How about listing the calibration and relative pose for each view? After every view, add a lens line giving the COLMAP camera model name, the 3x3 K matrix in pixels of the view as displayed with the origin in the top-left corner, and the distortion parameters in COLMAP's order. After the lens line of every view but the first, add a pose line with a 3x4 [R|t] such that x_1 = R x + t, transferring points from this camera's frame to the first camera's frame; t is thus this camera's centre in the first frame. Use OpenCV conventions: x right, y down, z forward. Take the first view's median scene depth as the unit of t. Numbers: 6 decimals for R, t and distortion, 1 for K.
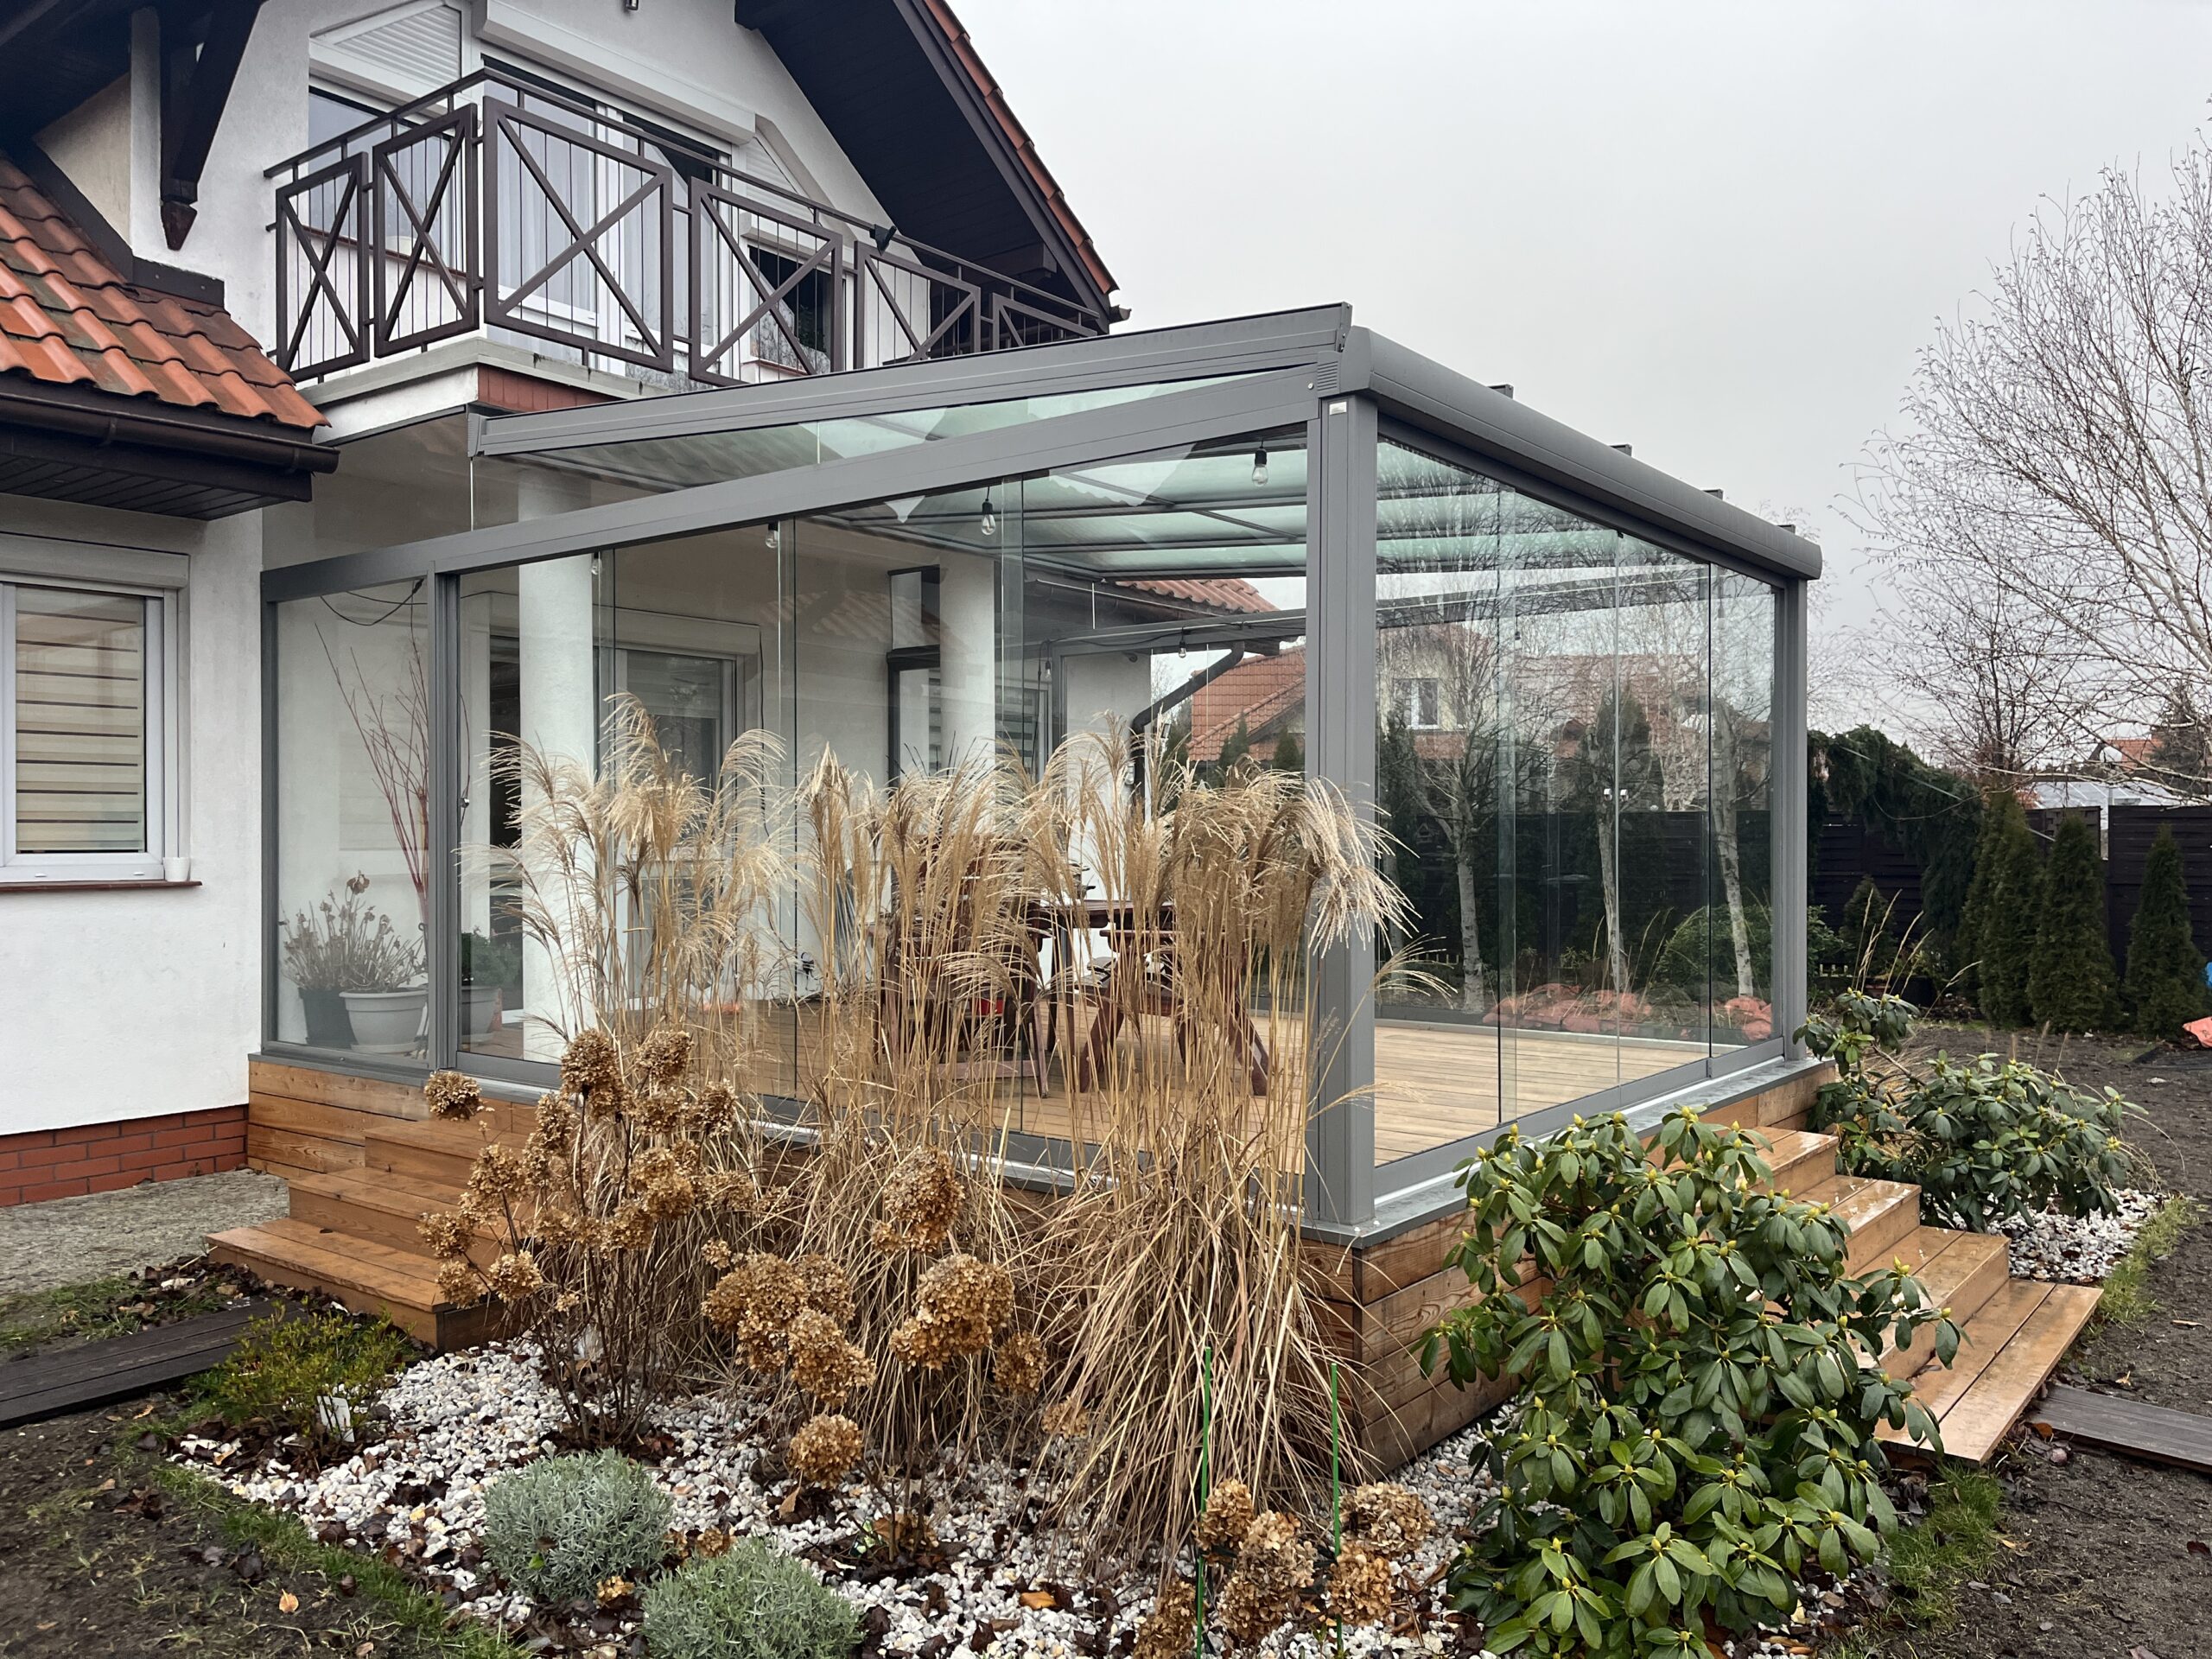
lens RADIAL K [[1663.9, 0, 1124.8], [0, 1663.9, 846.5], [0, 0, 1]] dist [0.065884, -0.075351]
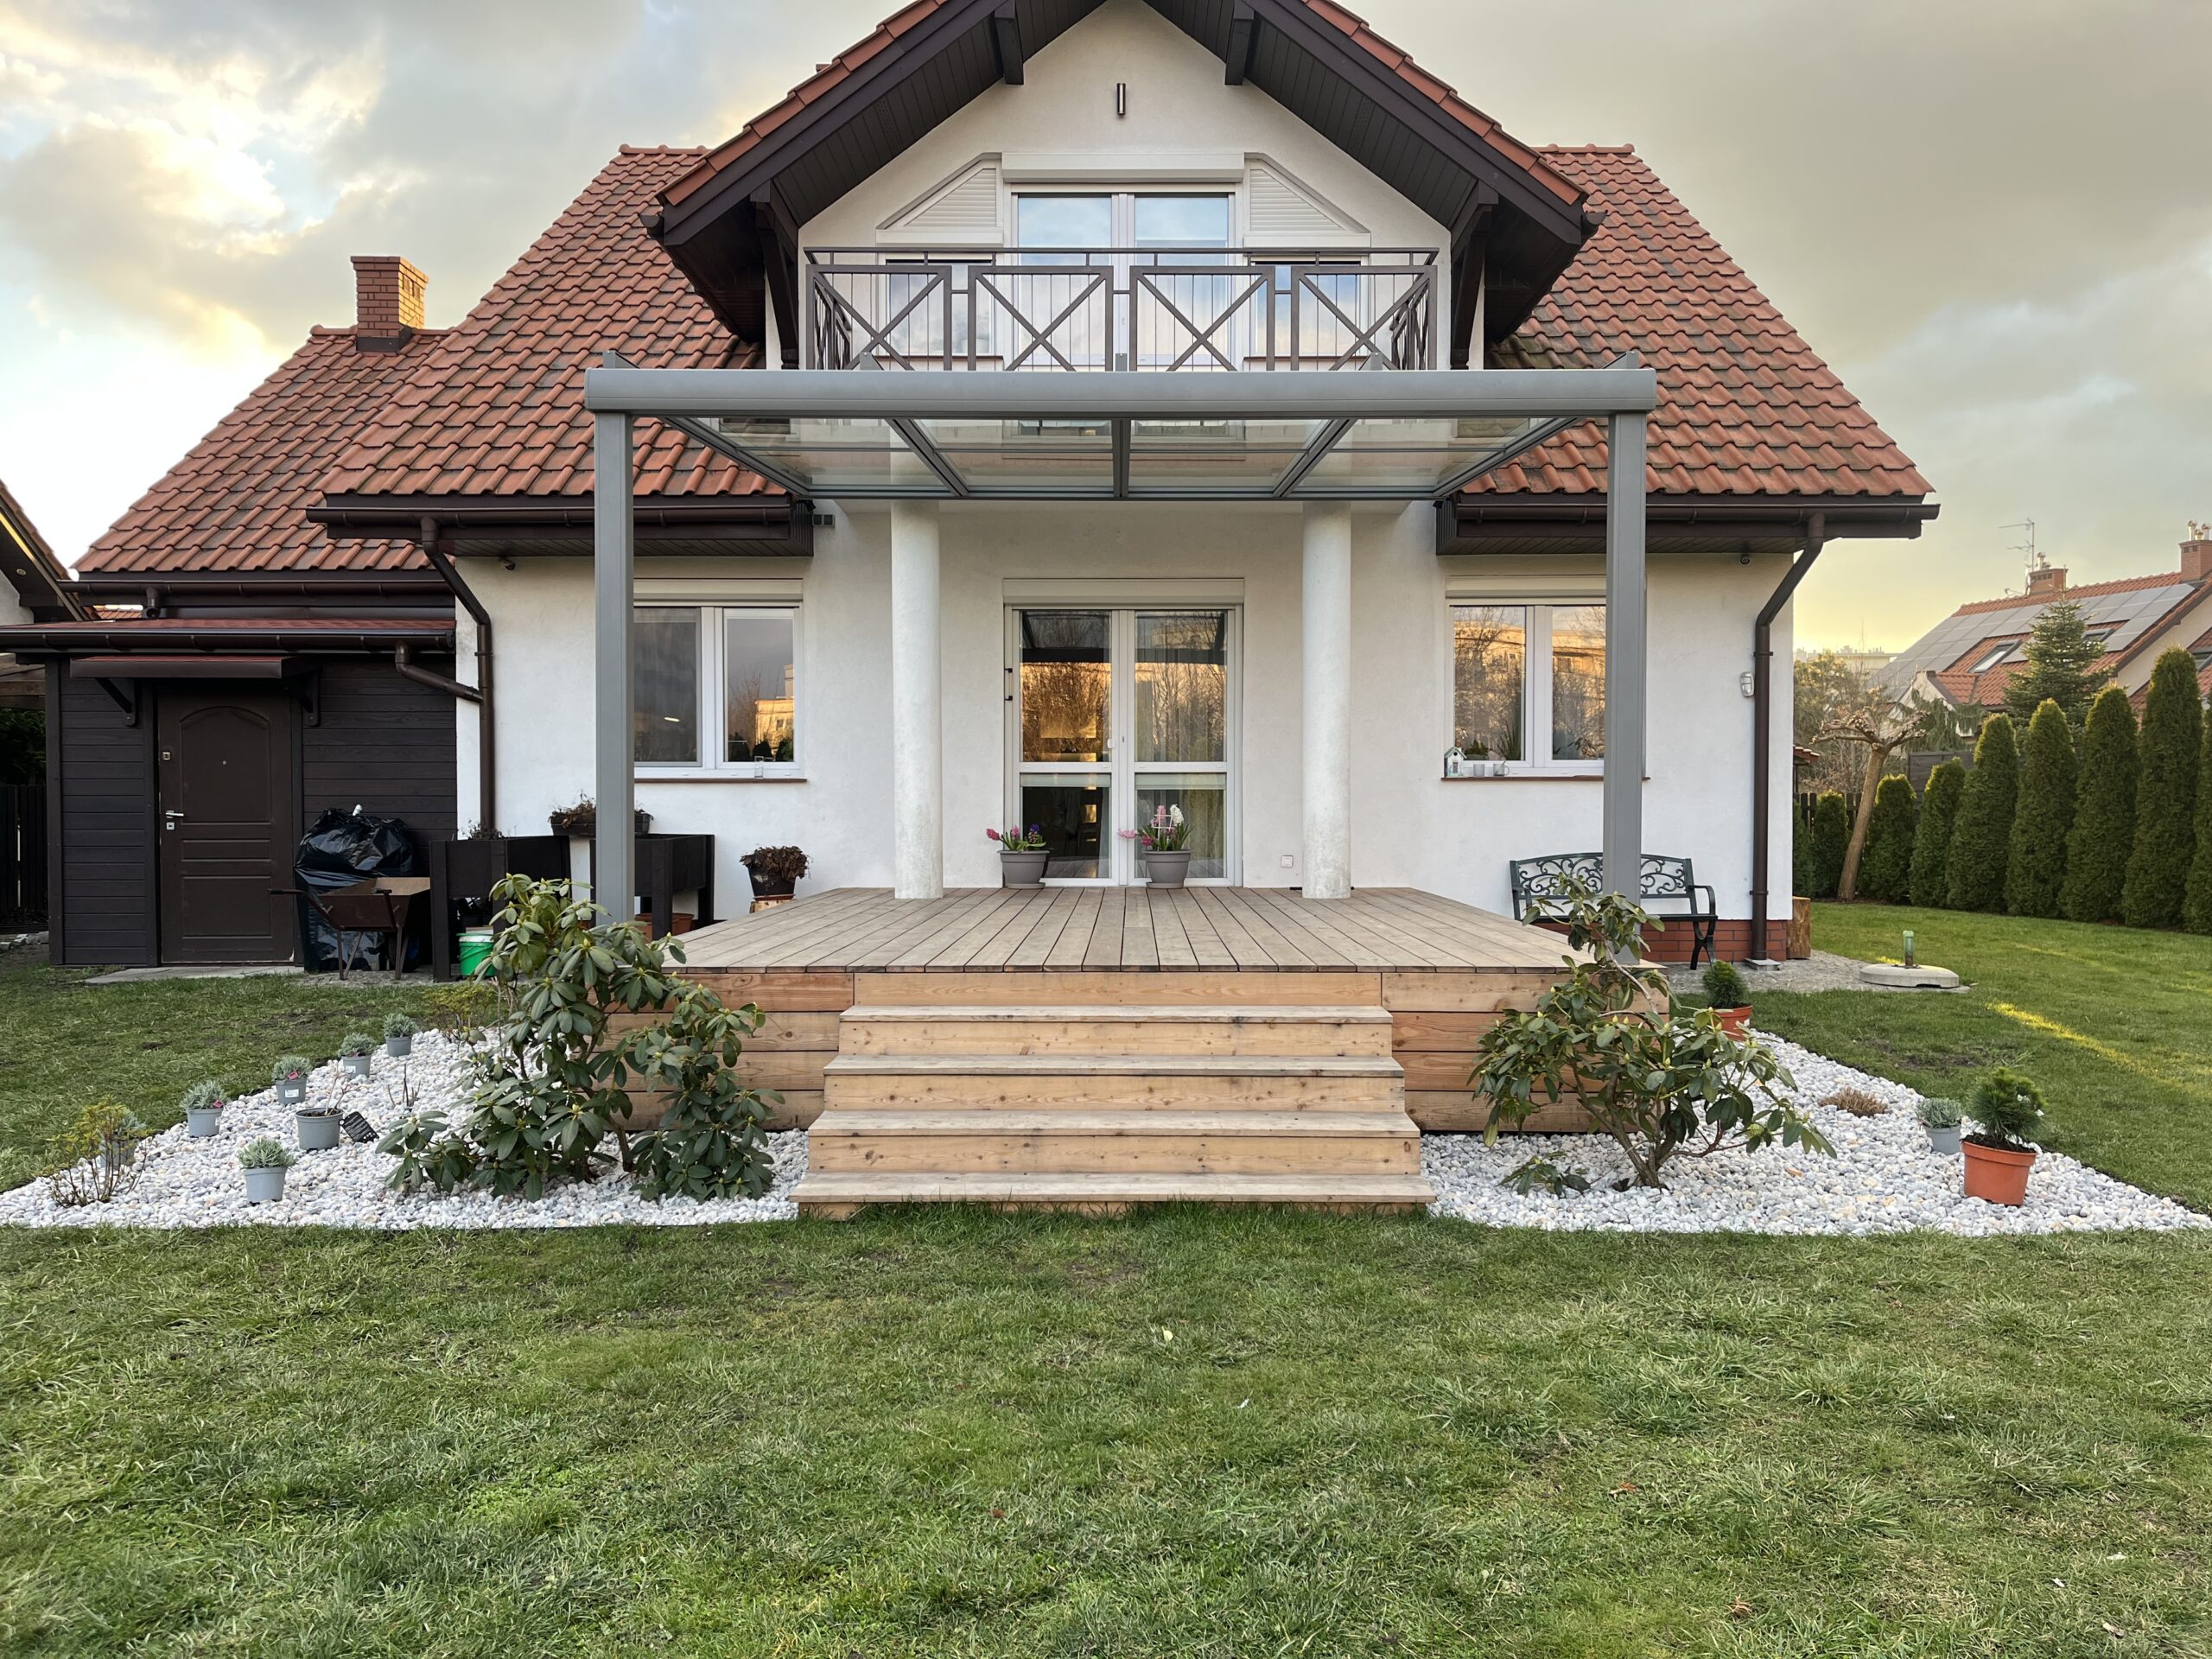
lens RADIAL K [[1663.9, 0, 1124.8], [0, 1663.9, 846.5], [0, 0, 1]] dist [0.065884, -0.075351]
pose [[0.609713, 0.027570, -0.792142, 0.945300], [-0.007160, 0.999546, 0.029278, 0.037060], [0.792590, -0.012179, 0.609634, 0.262433]]
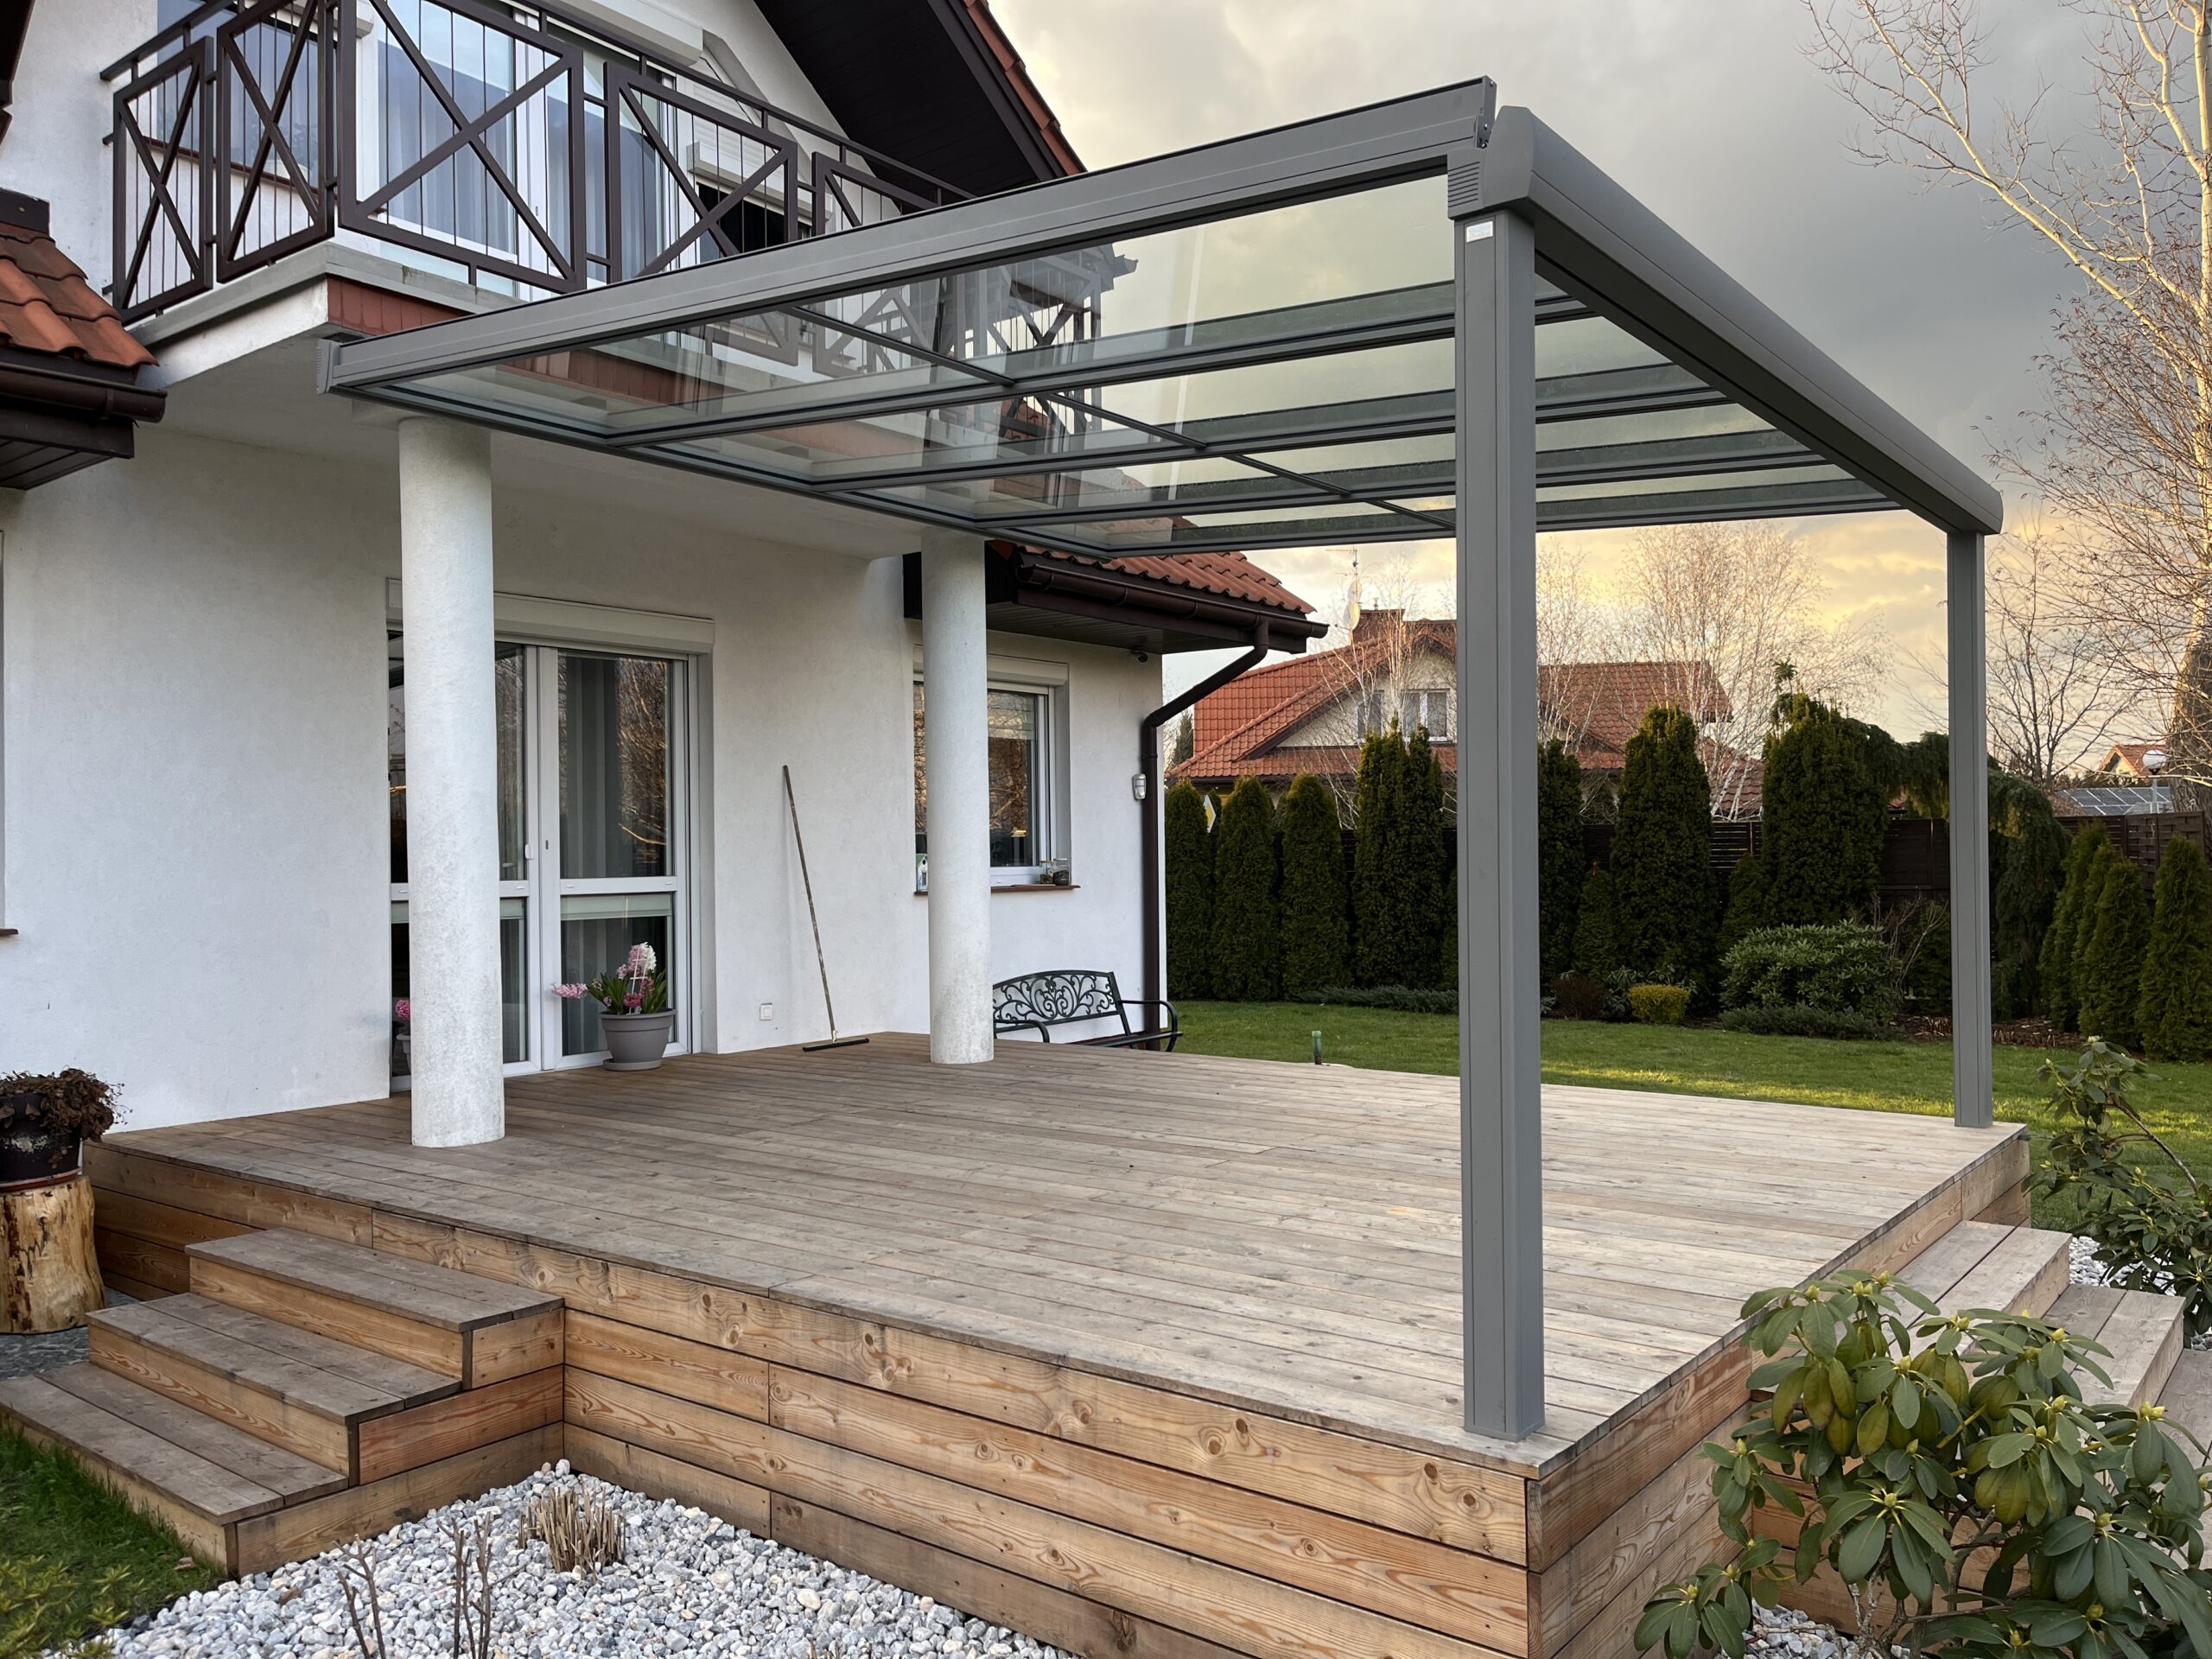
lens RADIAL K [[1663.9, 0, 1124.8], [0, 1663.9, 846.5], [0, 0, 1]] dist [0.065884, -0.075351]
pose [[0.999919, -0.012702, 0.000995, -0.012060], [0.012713, 0.999852, -0.011624, -0.003483], [-0.000847, 0.011635, 0.999932, 0.186082]]
